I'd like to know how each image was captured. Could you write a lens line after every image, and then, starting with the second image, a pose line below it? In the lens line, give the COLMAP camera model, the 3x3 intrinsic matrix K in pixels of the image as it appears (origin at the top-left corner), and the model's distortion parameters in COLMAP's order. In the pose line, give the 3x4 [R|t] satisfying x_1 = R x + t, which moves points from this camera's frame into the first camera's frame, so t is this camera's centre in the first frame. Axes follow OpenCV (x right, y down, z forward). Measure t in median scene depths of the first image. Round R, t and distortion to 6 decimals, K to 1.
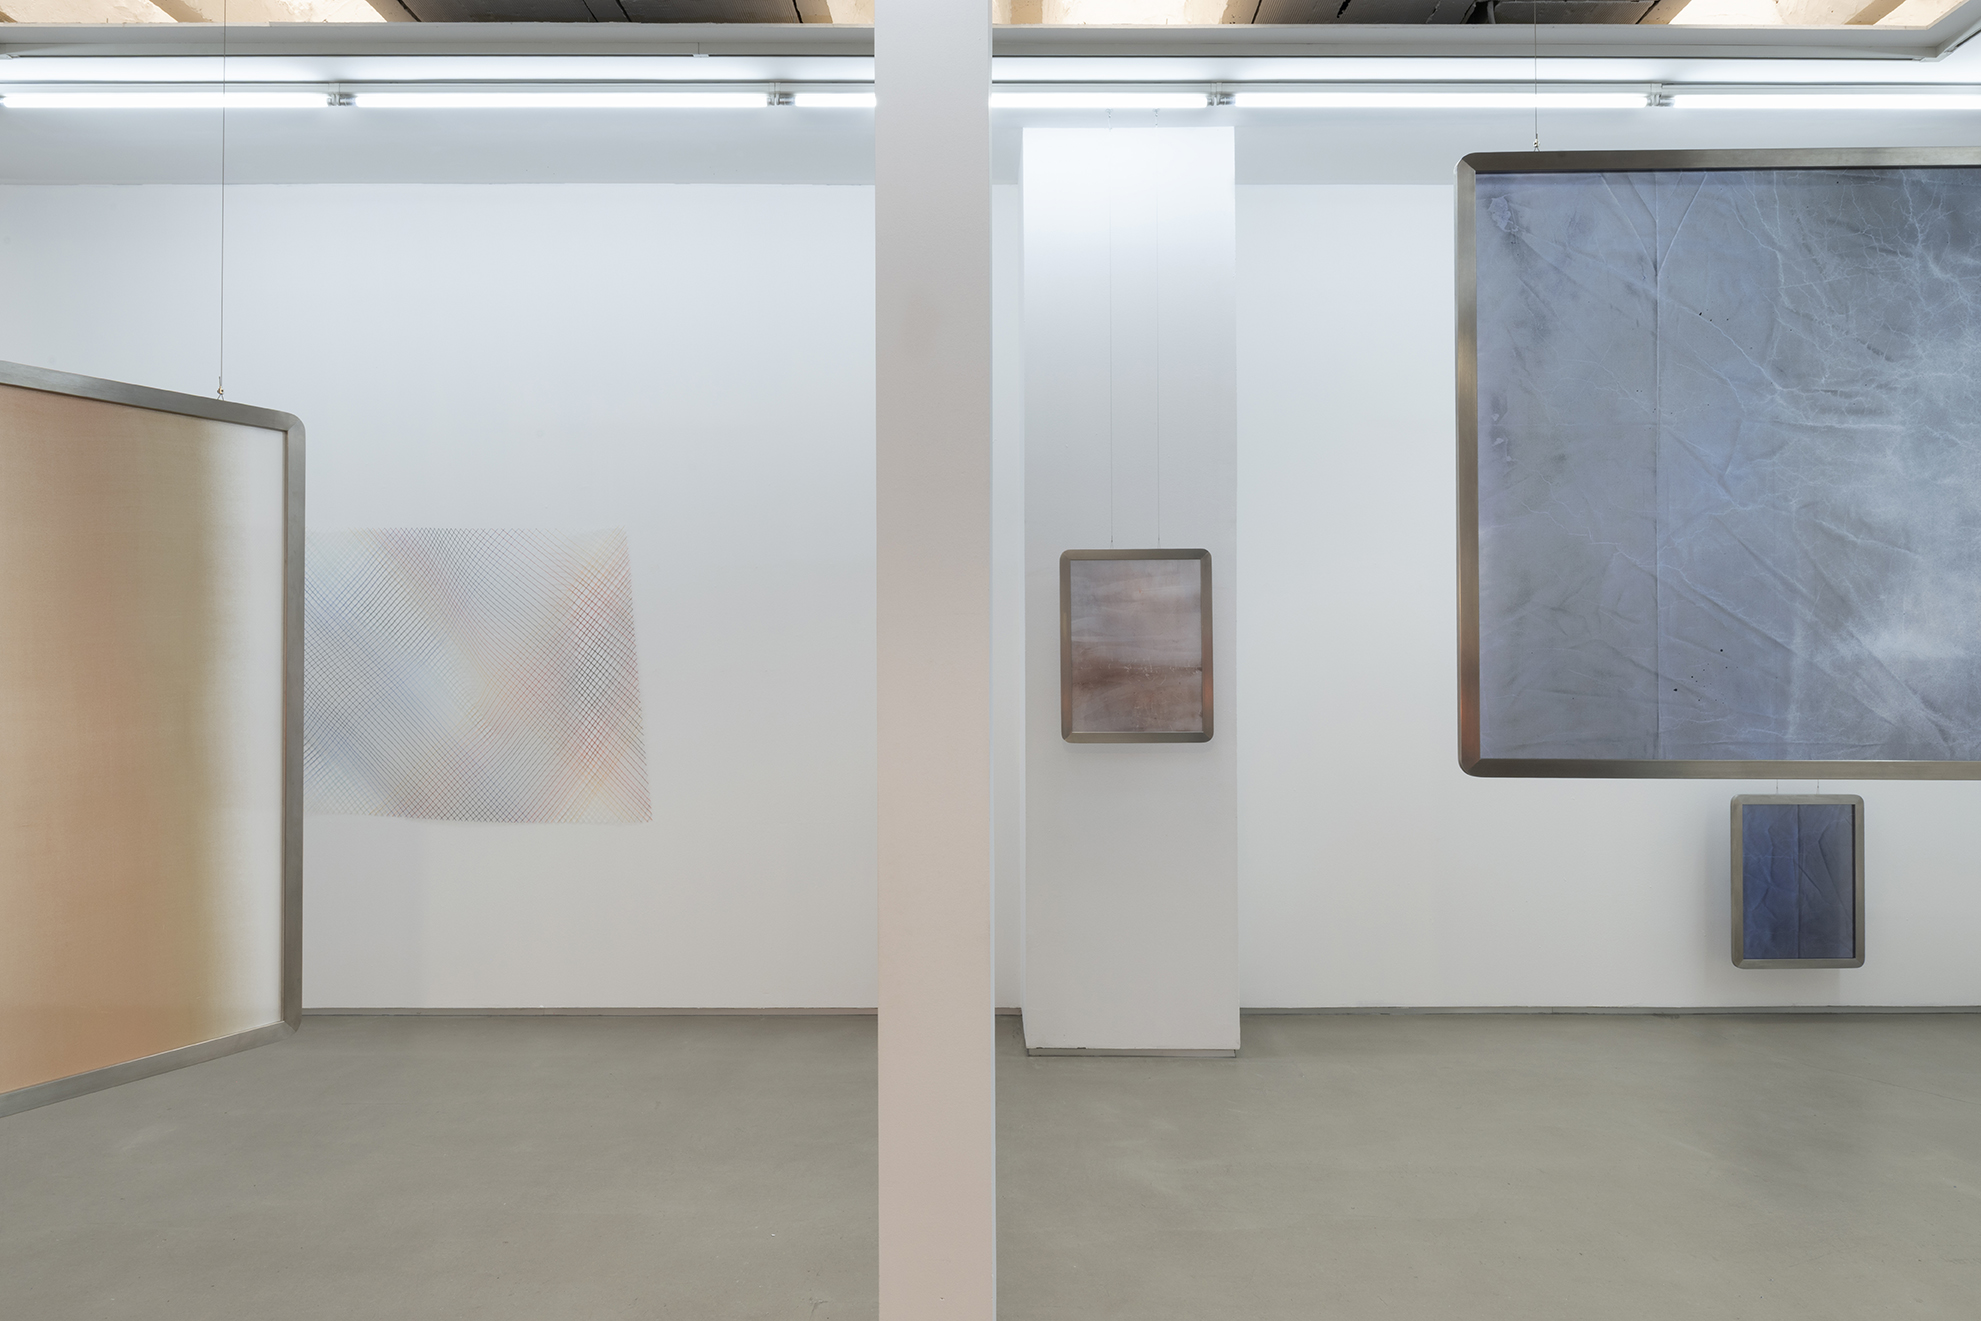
lens RADIAL K [[1130.3, 0, 989.0], [0, 1130.3, 641.0], [0, 0, 1]] dist [-0.011396, -0.000287]
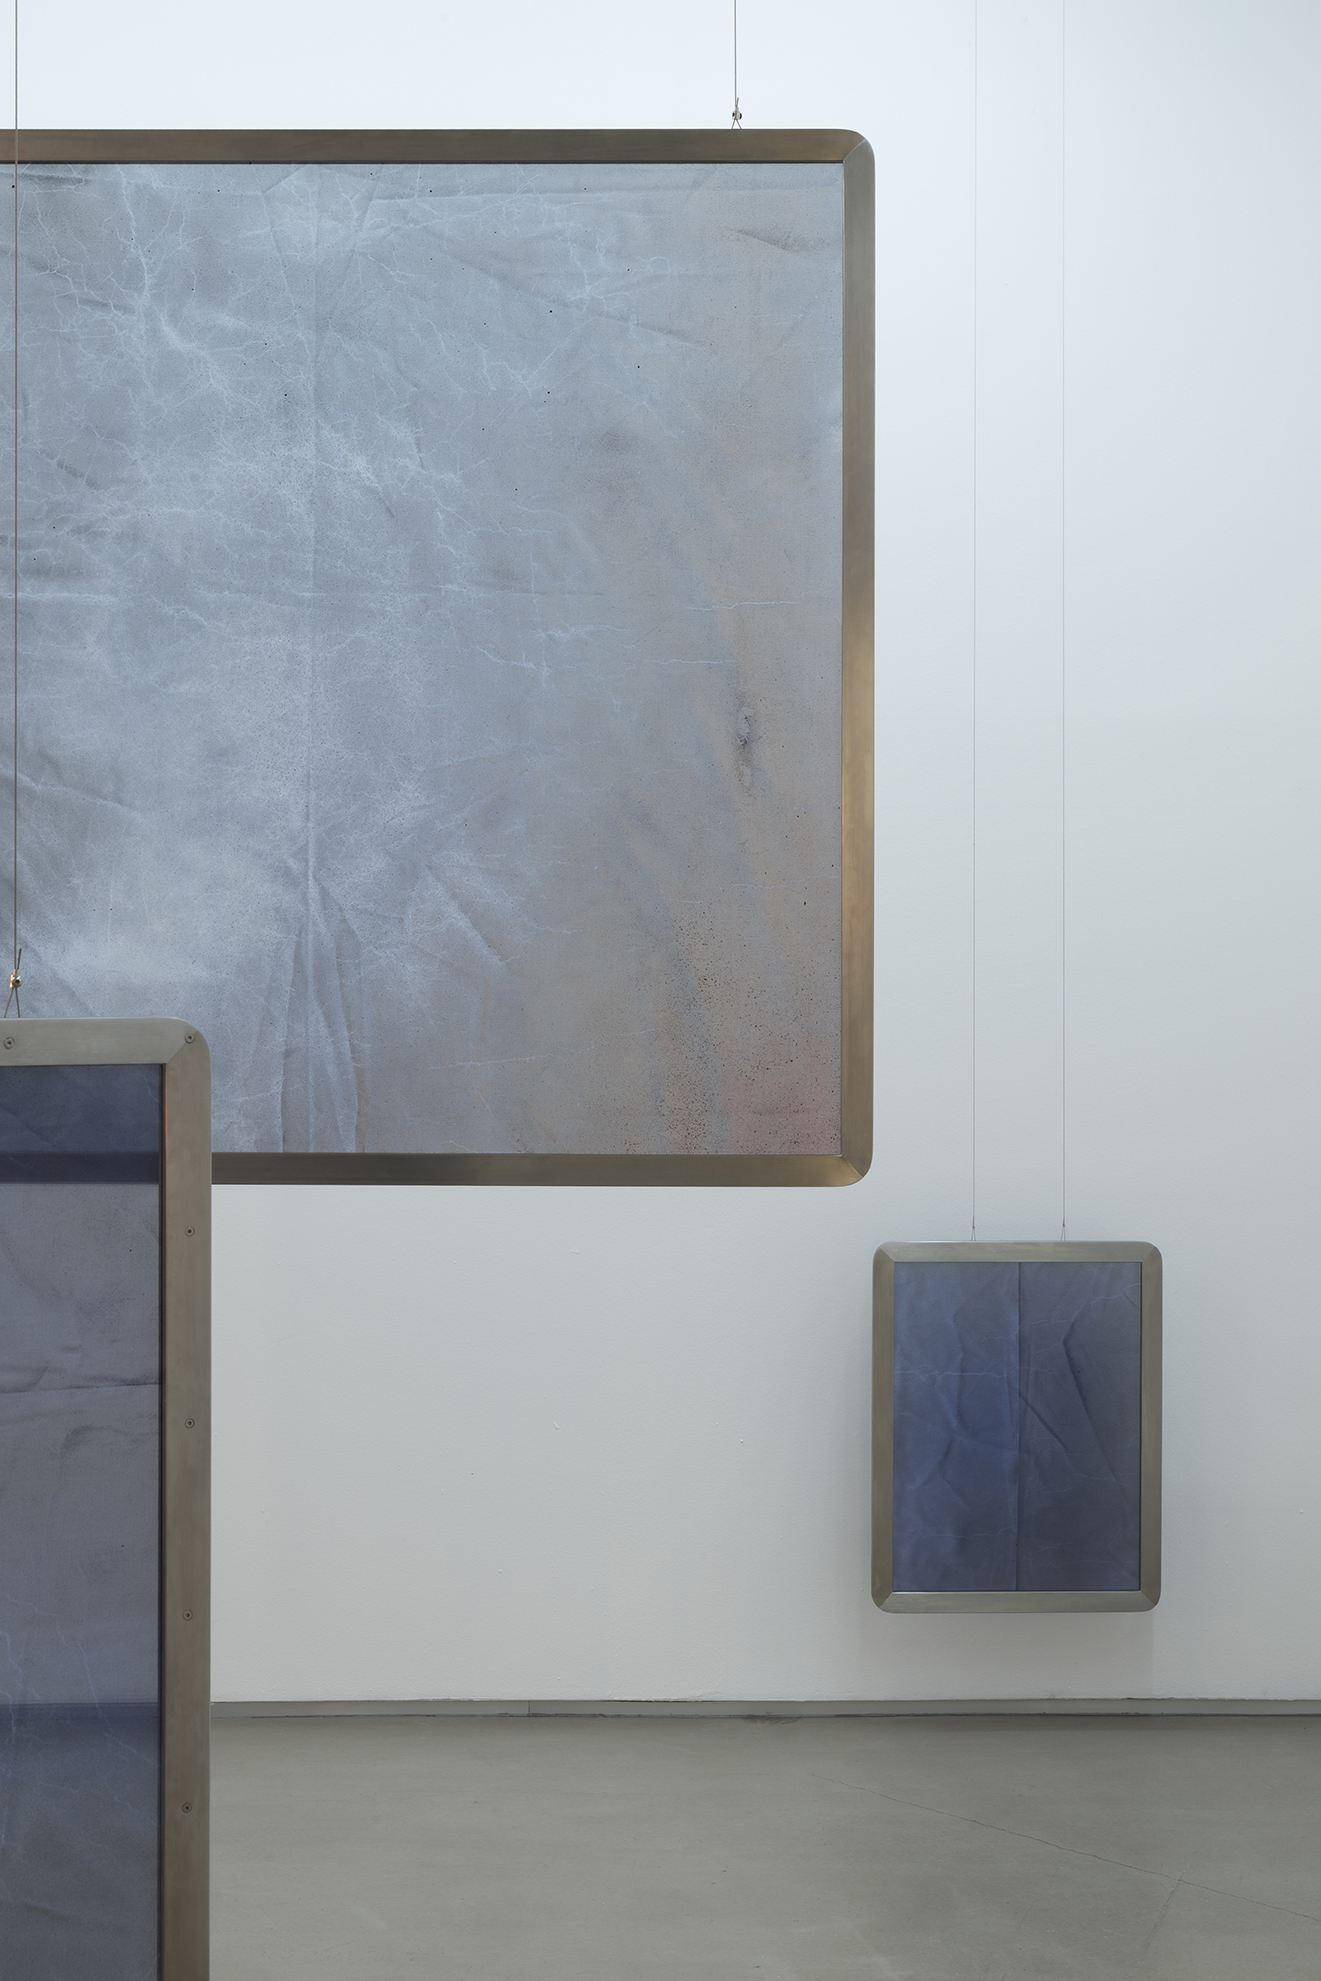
lens RADIAL K [[3586.4, 0, 897.0], [0, 3586.4, 849.8], [0, 0, 1]] dist [0.028411, 0.000000]
pose [[0.999539, 0.001557, 0.030315, 1.172980], [-0.001747, 0.999979, 0.006240, -0.068363], [-0.030305, -0.006290, 0.999521, -0.935181]]
